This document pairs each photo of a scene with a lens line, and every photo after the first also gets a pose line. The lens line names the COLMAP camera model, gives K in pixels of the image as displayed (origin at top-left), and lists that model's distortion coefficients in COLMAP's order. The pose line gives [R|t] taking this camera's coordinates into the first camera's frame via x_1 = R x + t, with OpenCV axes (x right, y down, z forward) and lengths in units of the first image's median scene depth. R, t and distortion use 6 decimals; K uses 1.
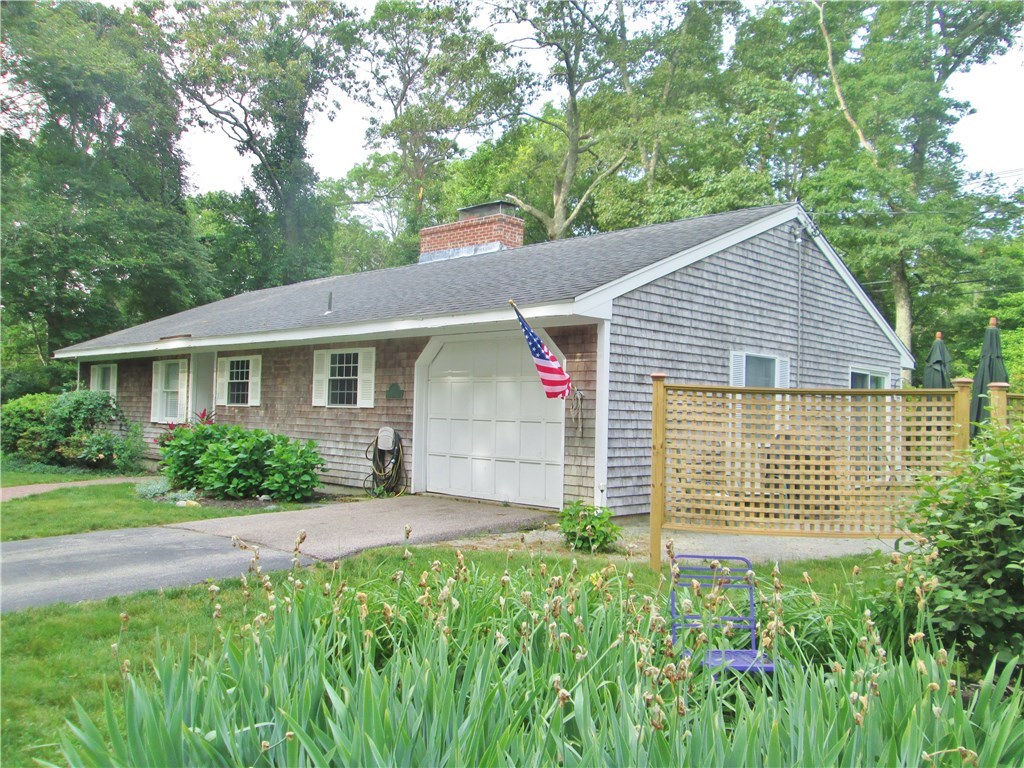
lens RADIAL K [[828.6, 0, 490.4], [0, 828.6, 383.4], [0, 0, 1]] dist [-0.046931, 0.003351]
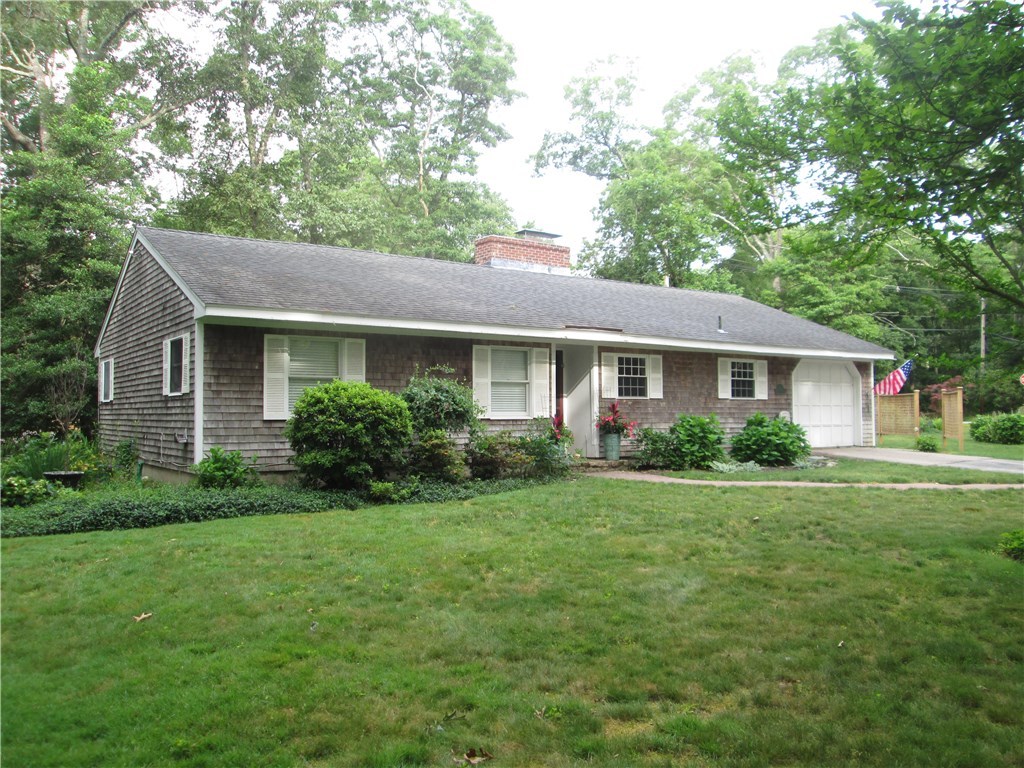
lens RADIAL K [[828.6, 0, 490.4], [0, 828.6, 383.4], [0, 0, 1]] dist [-0.046931, 0.003351]
pose [[0.229855, 0.028425, 0.972810, -1.635606], [-0.016565, 0.999543, -0.025292, 0.043626], [-0.973084, -0.010301, 0.230221, 1.063435]]
